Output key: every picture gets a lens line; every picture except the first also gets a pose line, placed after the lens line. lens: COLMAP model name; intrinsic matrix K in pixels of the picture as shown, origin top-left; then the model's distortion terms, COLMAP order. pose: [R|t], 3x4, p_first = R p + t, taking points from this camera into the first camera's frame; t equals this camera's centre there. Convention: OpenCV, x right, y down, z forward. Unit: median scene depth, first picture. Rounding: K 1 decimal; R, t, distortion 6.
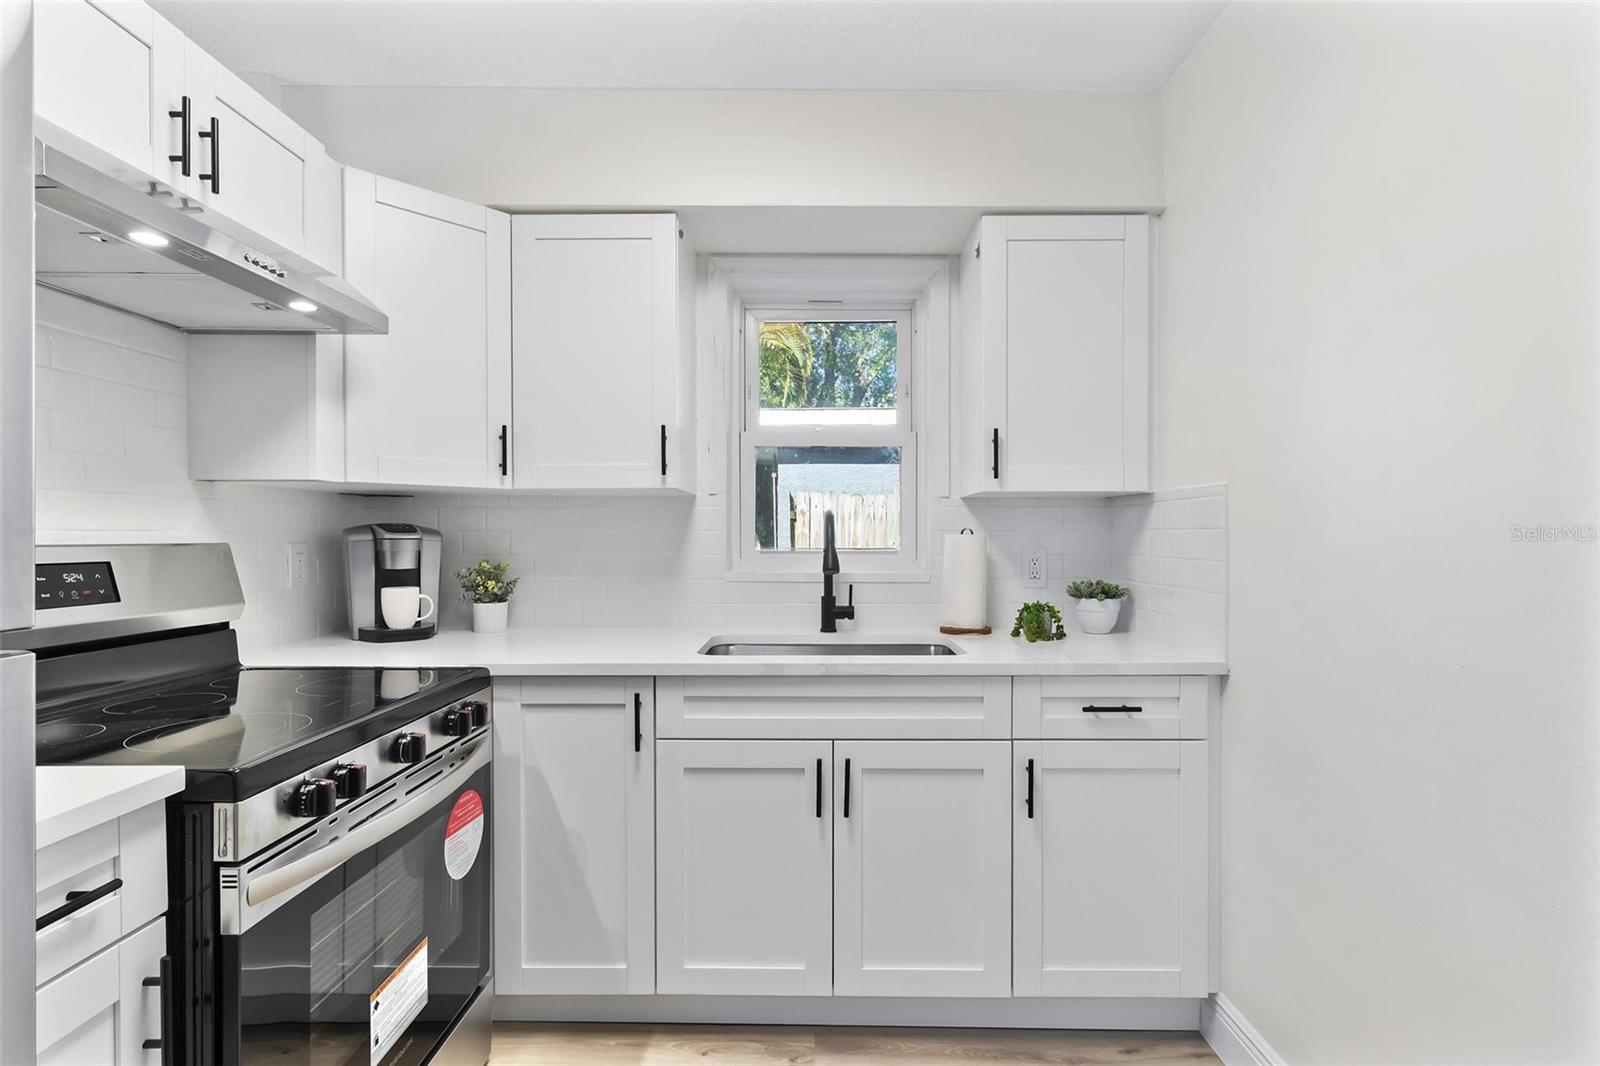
lens RADIAL K [[736.3, 0, 804.5], [0, 736.3, 545.3], [0, 0, 1]] dist [0.008566, 0.000502]
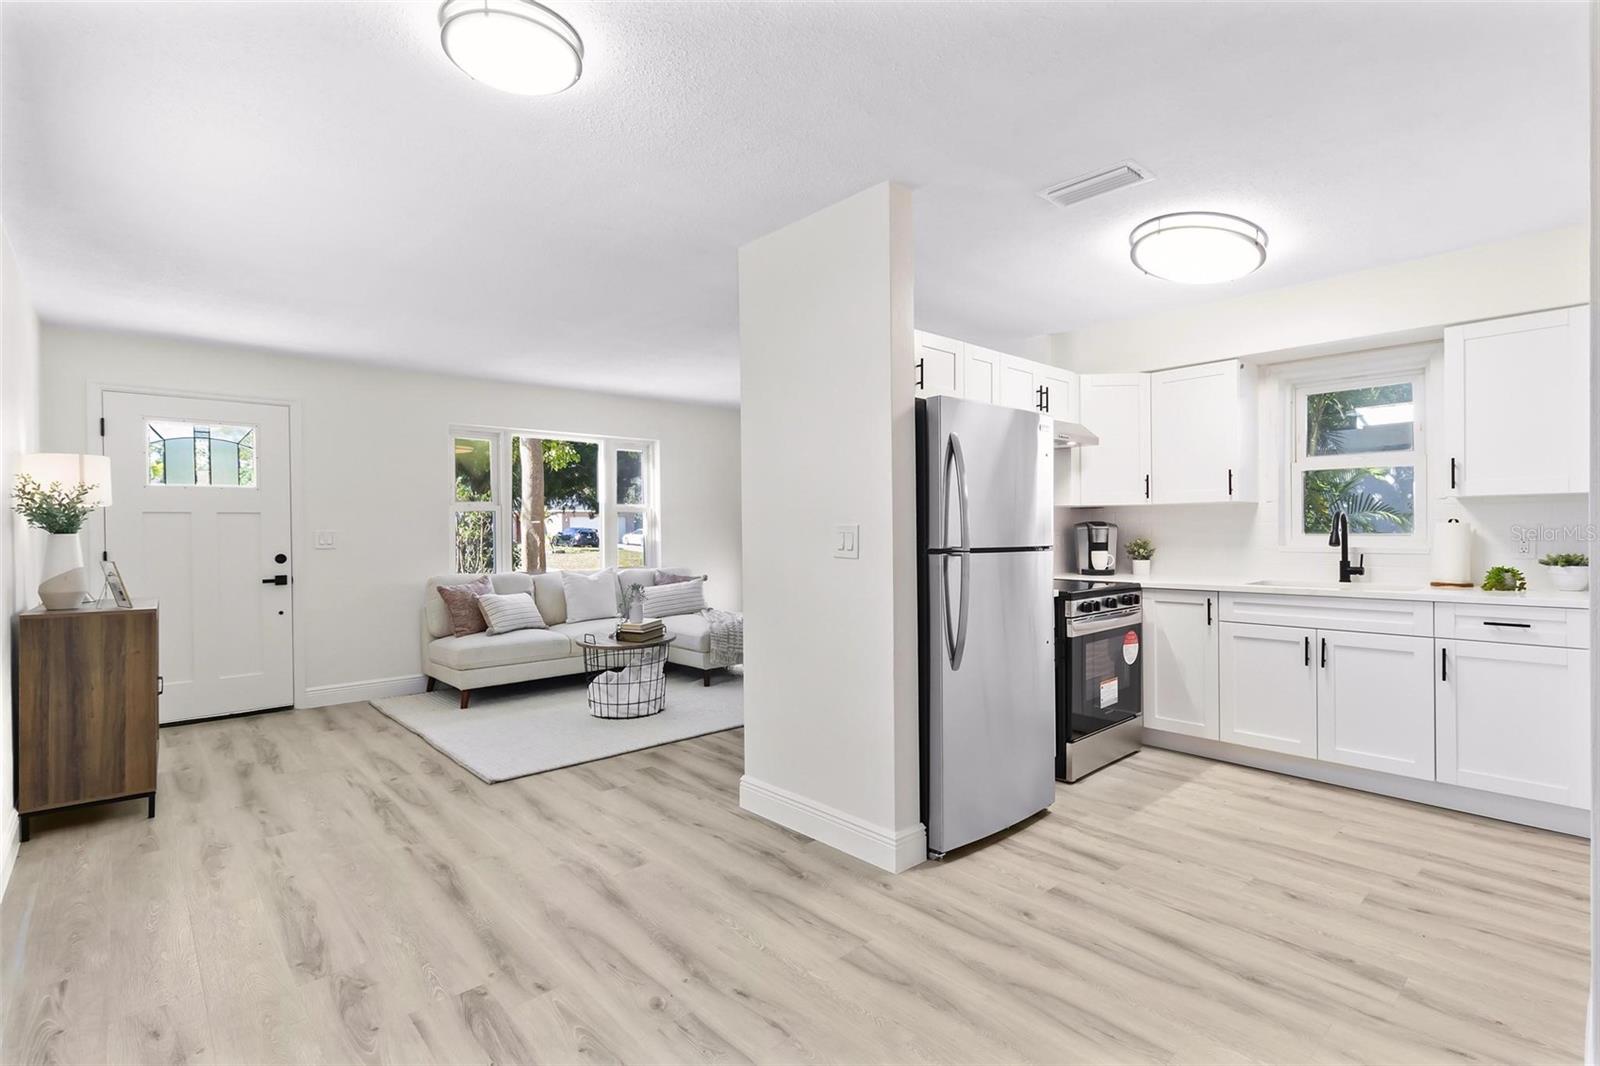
lens RADIAL K [[757.6, 0, 800.0], [0, 757.6, 533.0], [0, 0, 1]] dist [-0.001372, -0.000292]
pose [[0.676167, -0.004005, -0.736738, 0.530719], [0.001711, 0.999991, -0.003866, 0.011938], [0.736747, 0.001354, 0.676168, -1.230073]]
